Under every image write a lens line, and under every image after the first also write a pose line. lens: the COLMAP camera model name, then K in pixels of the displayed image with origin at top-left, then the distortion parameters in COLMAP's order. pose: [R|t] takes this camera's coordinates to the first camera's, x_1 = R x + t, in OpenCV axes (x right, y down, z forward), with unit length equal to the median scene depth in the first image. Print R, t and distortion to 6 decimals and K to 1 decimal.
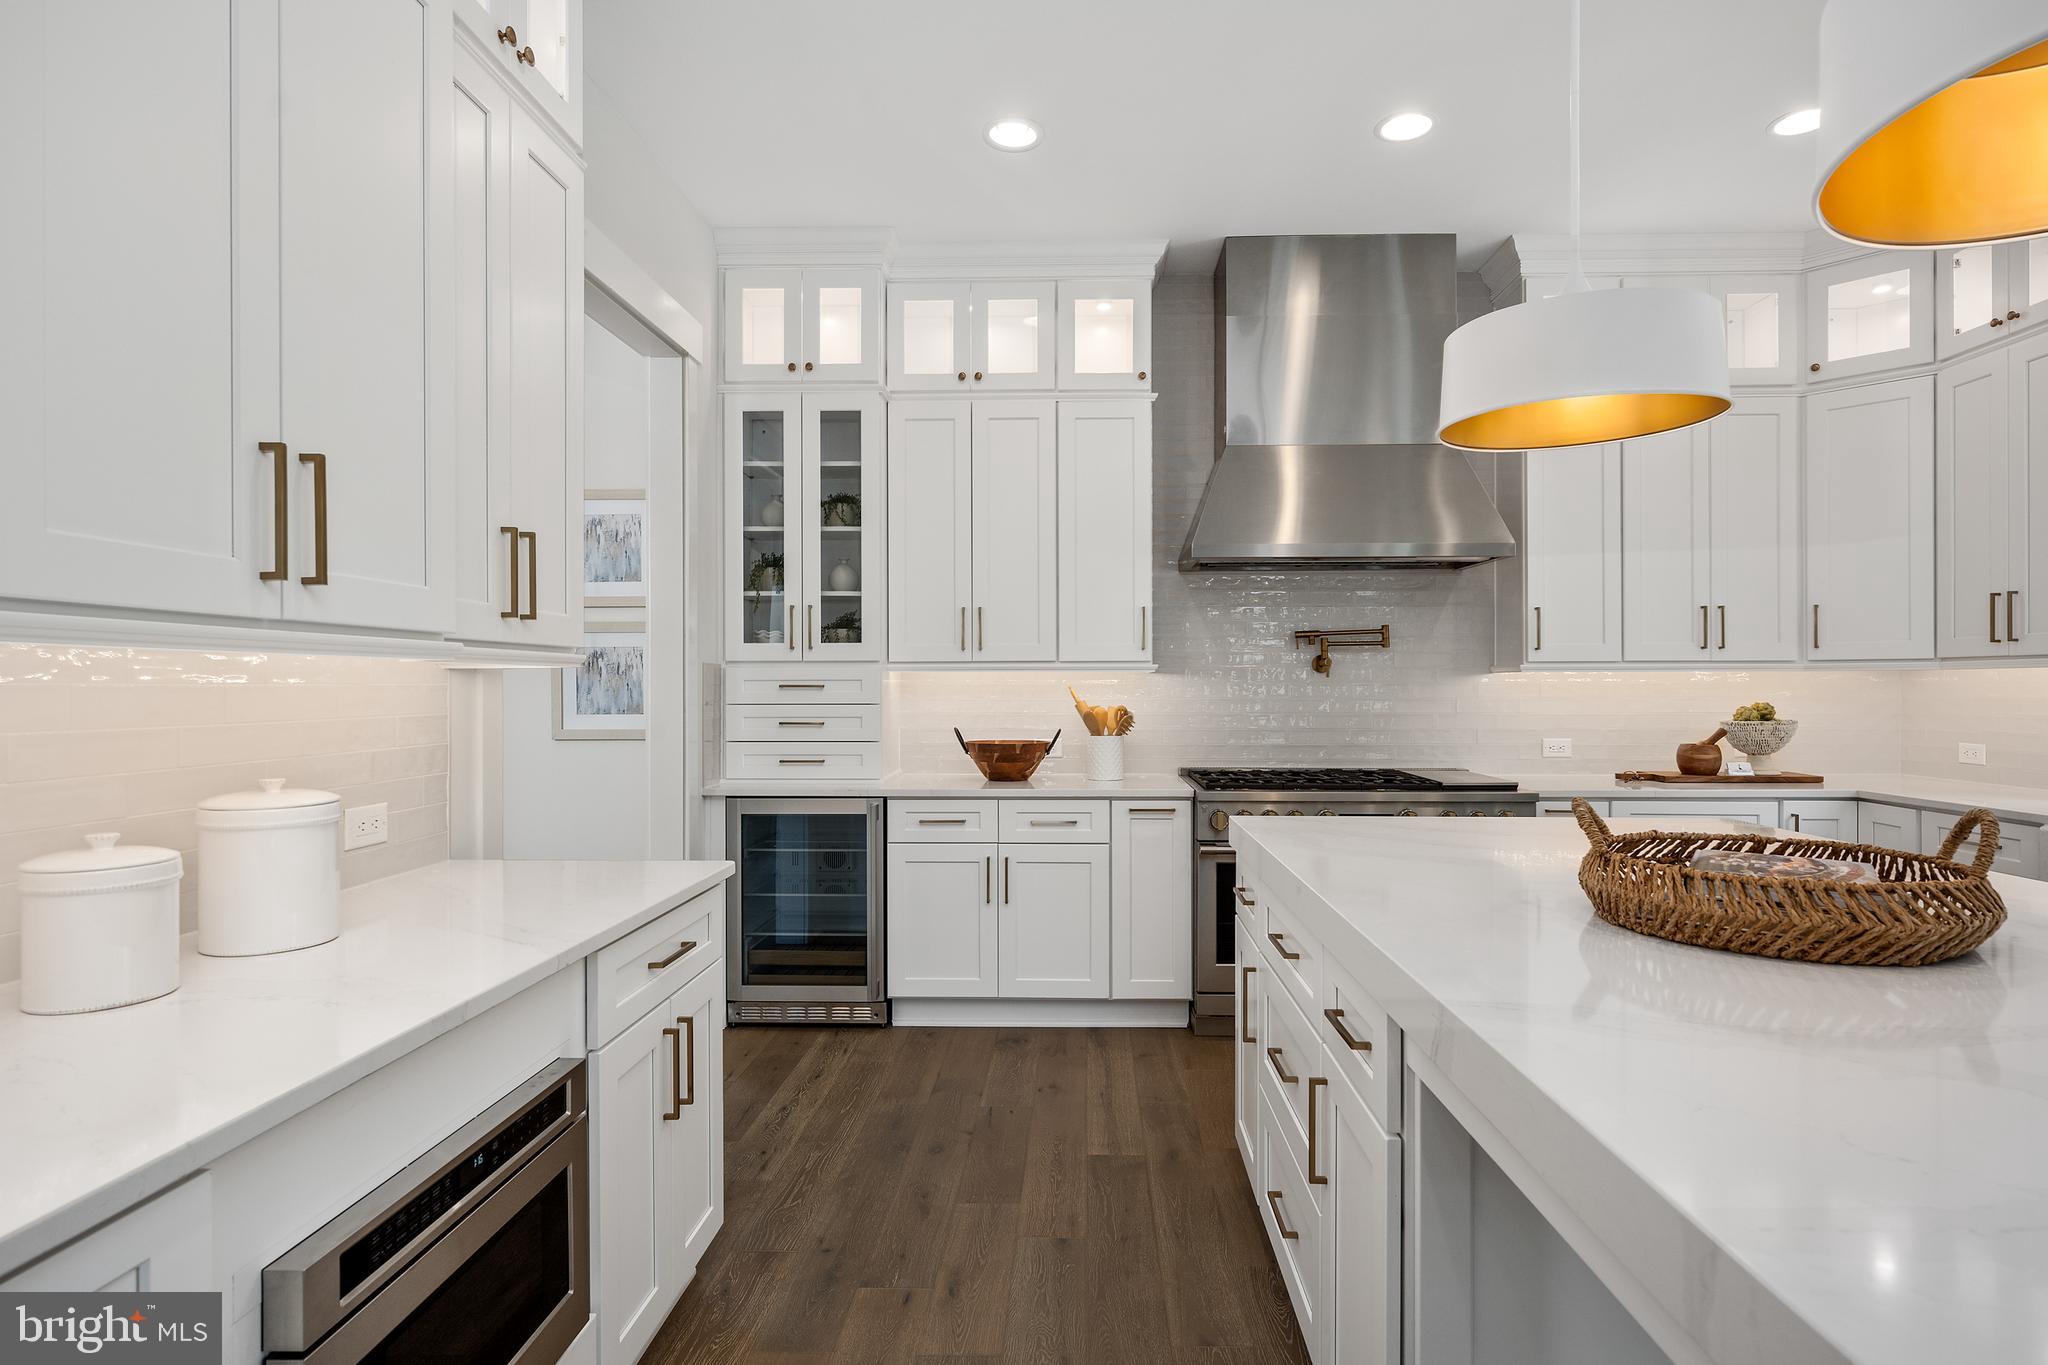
lens RADIAL K [[1064.3, 0, 1054.2], [0, 1064.3, 686.5], [0, 0, 1]] dist [-0.000091, -0.000683]
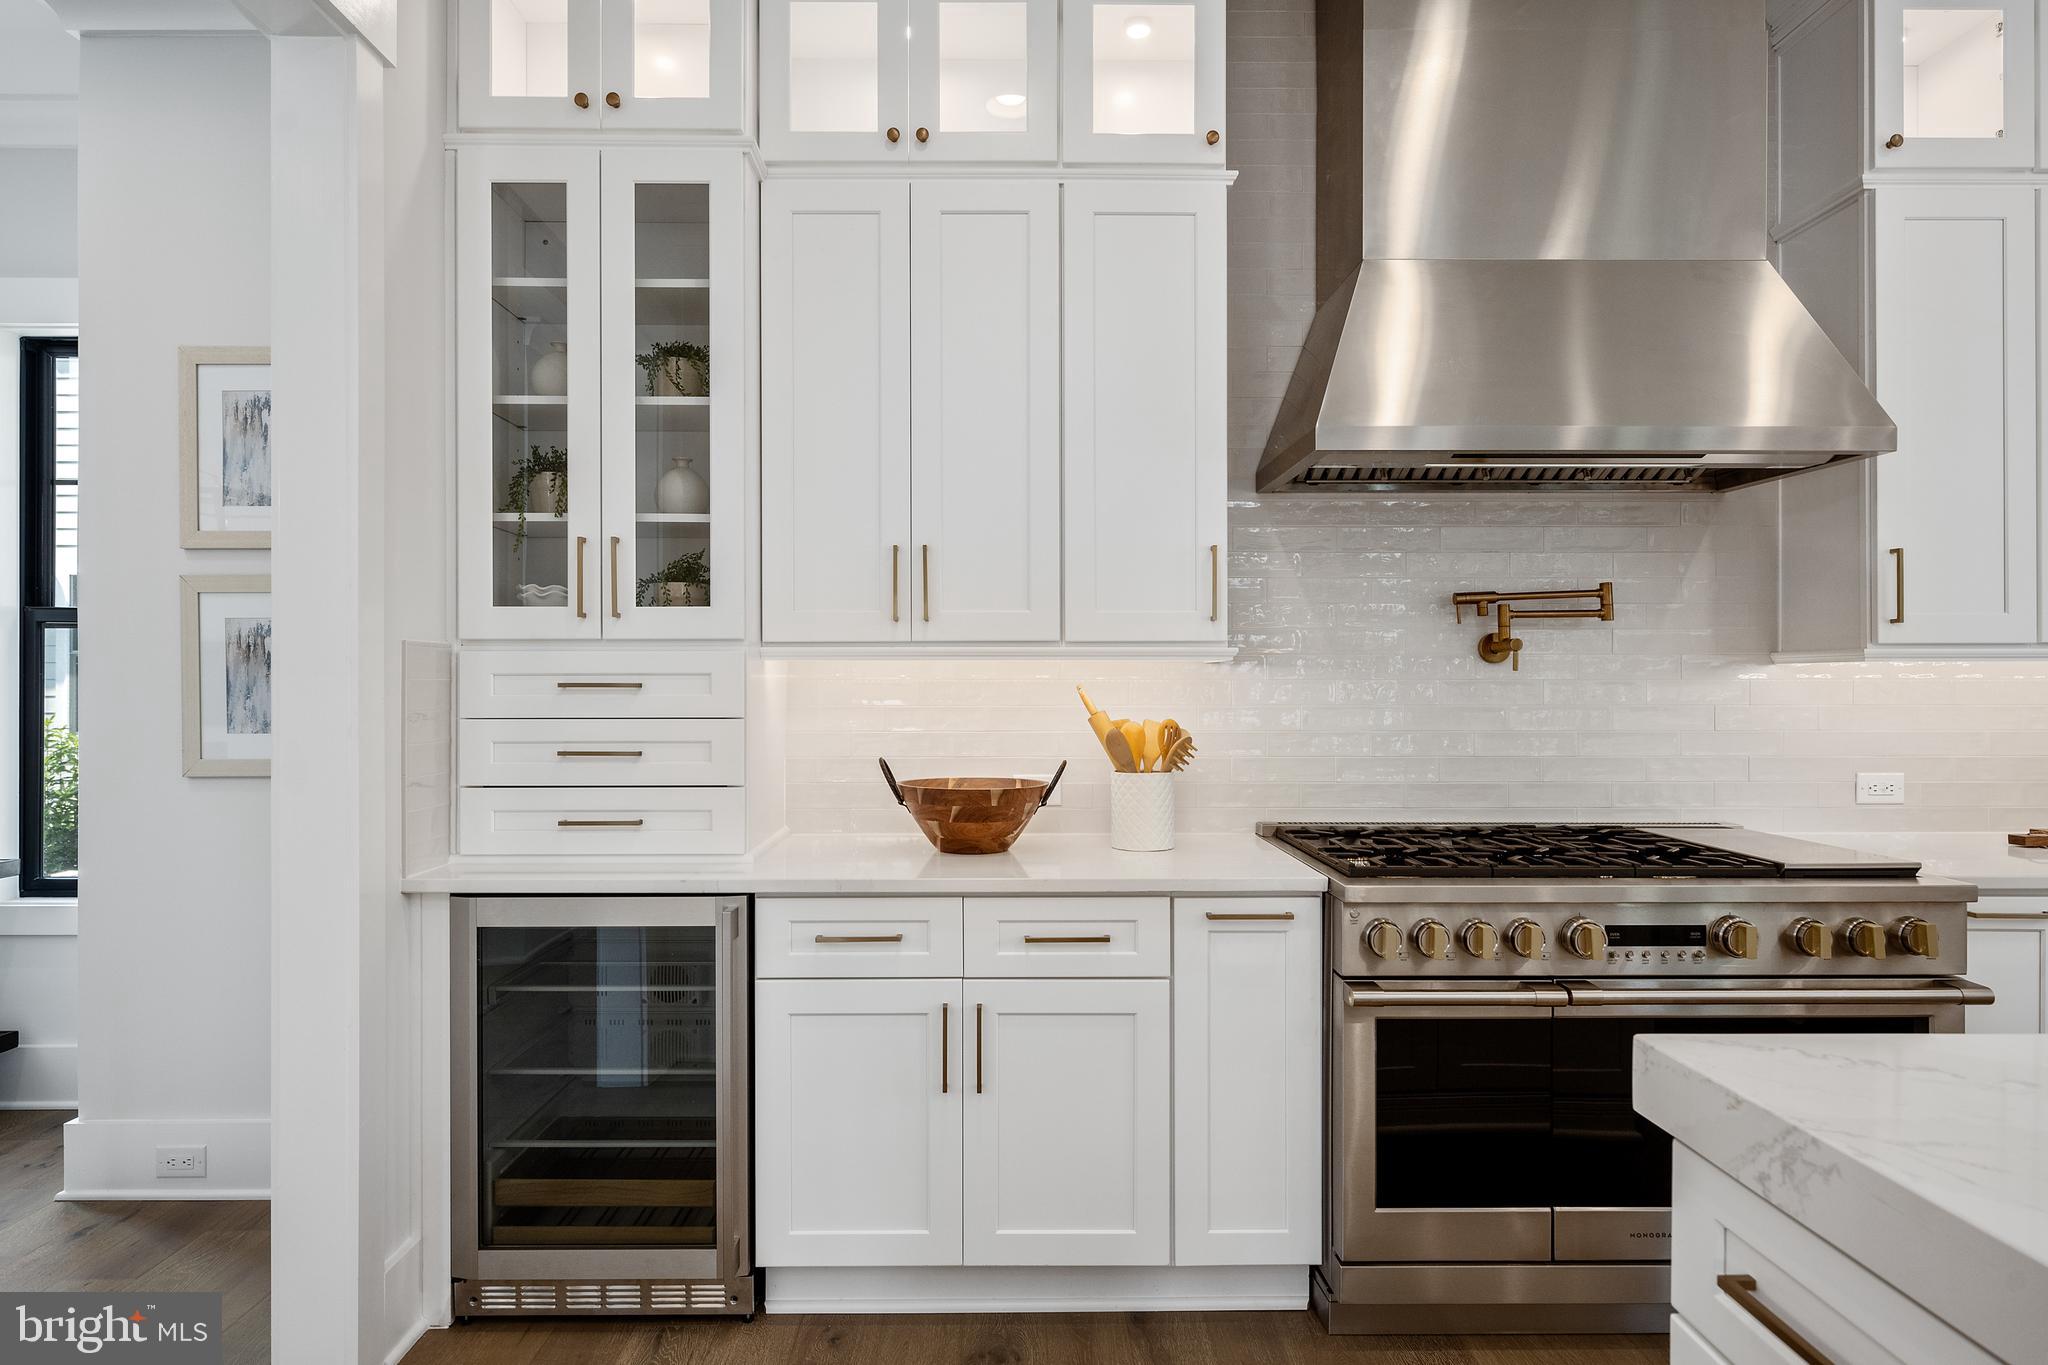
lens RADIAL K [[1131.9, 0, 1012.2], [0, 1131.9, 683.9], [0, 0, 1]] dist [0.000421, -0.000474]
pose [[0.999401, 0.000371, 0.034607, -0.045468], [-0.000403, 0.999999, 0.000923, -0.001872], [-0.034606, -0.000937, 0.999401, 0.408710]]
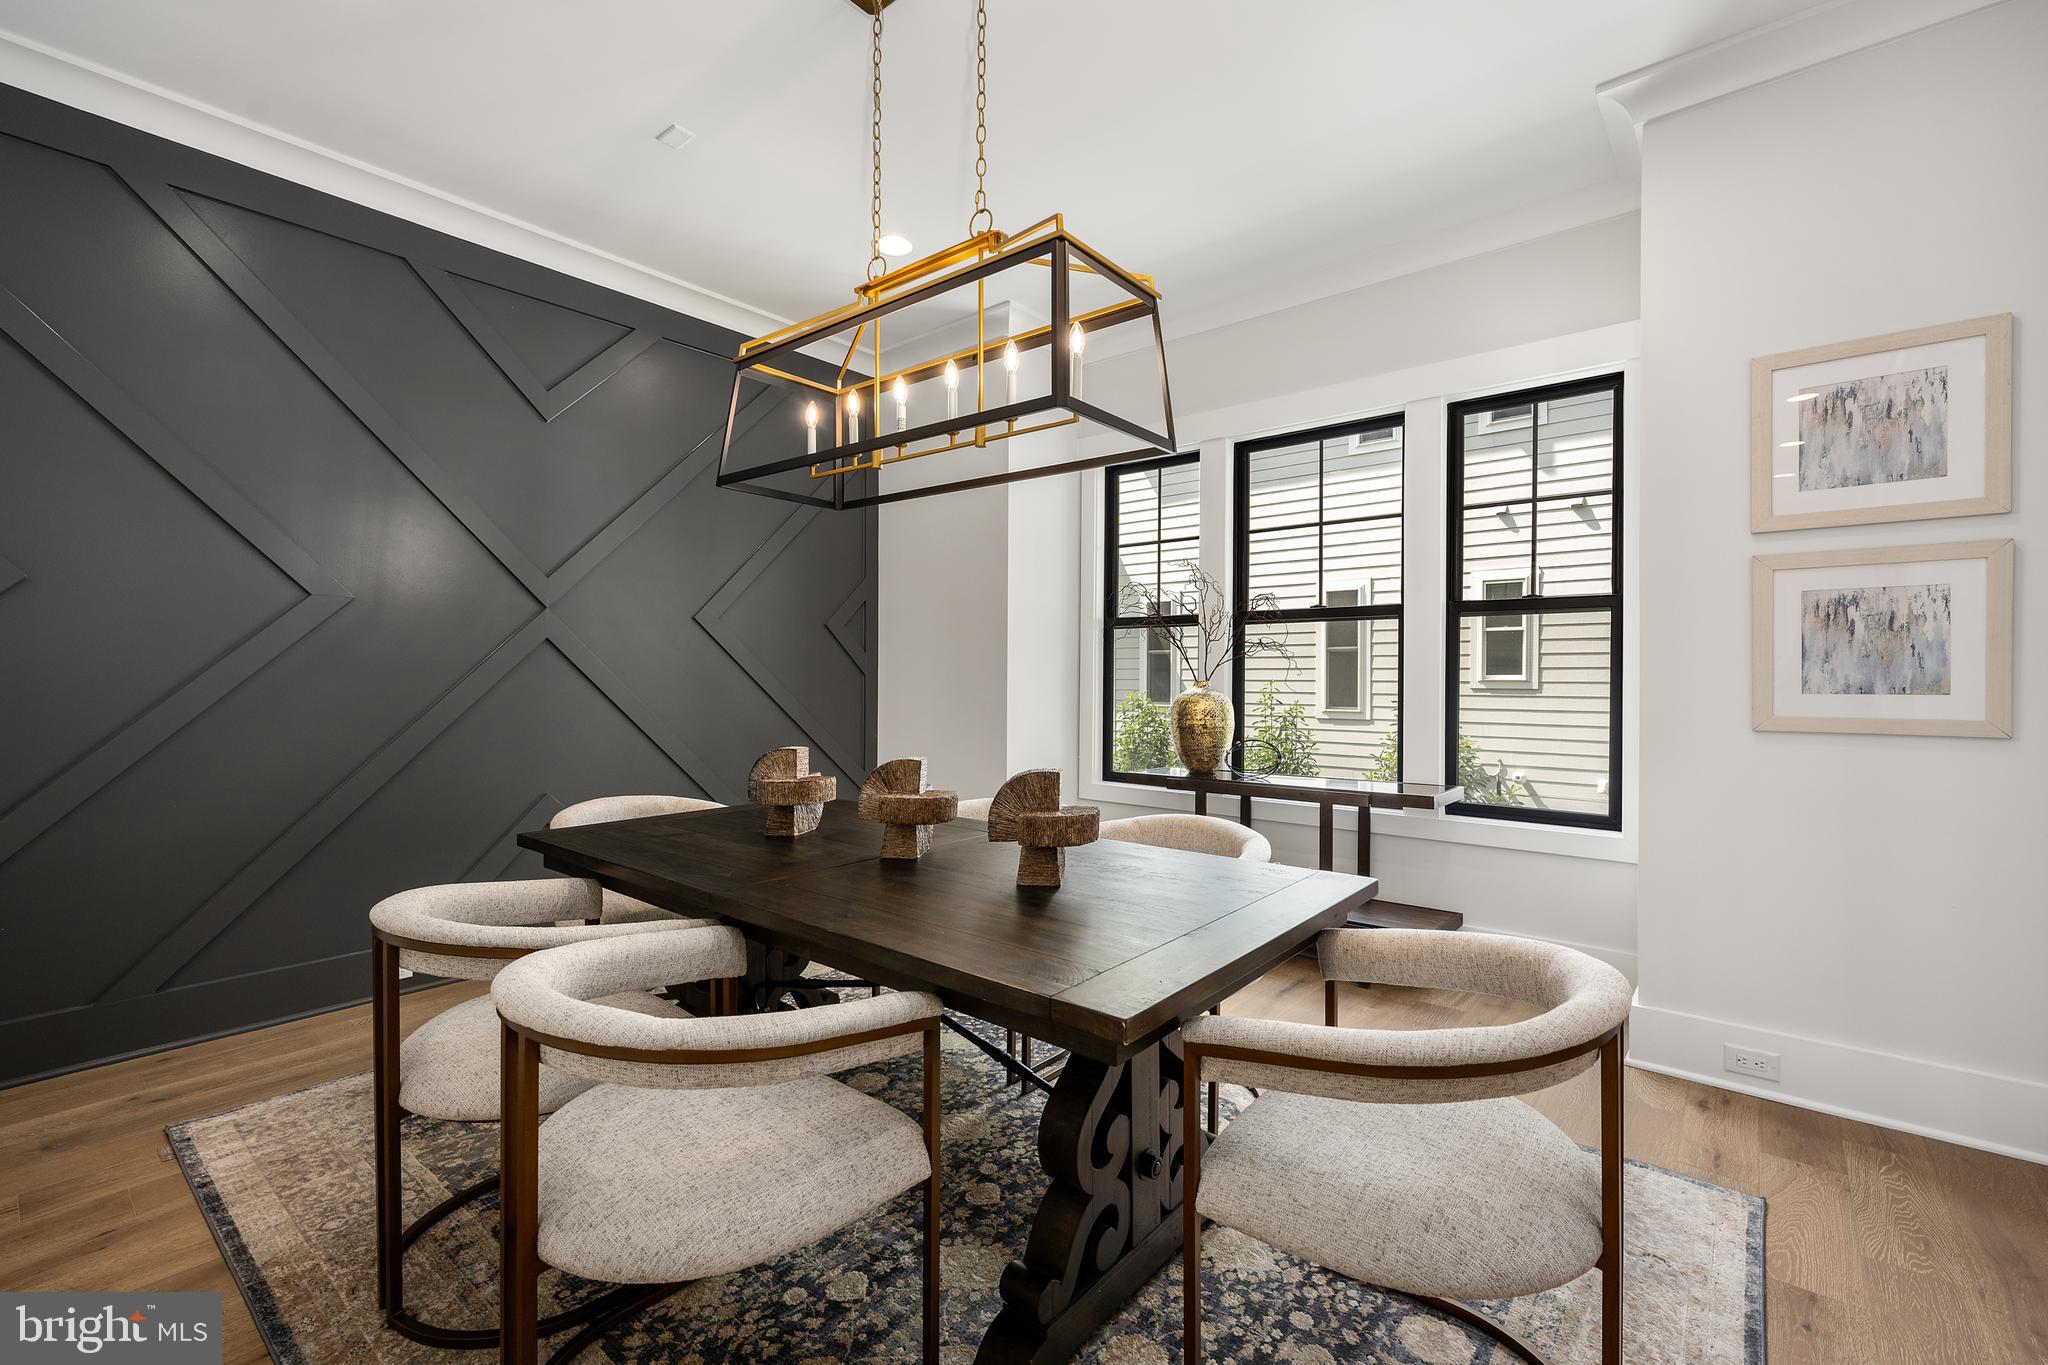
lens RADIAL K [[876.8, 0, 1024.0], [0, 876.8, 682.5], [0, 0, 1]] dist [0.000593, 0.000041]
pose [[0.784191, 0.008696, -0.620459, -0.545518], [-0.004855, 0.999957, 0.007879, 0.019400], [0.620501, -0.003166, 0.784199, 0.312069]]
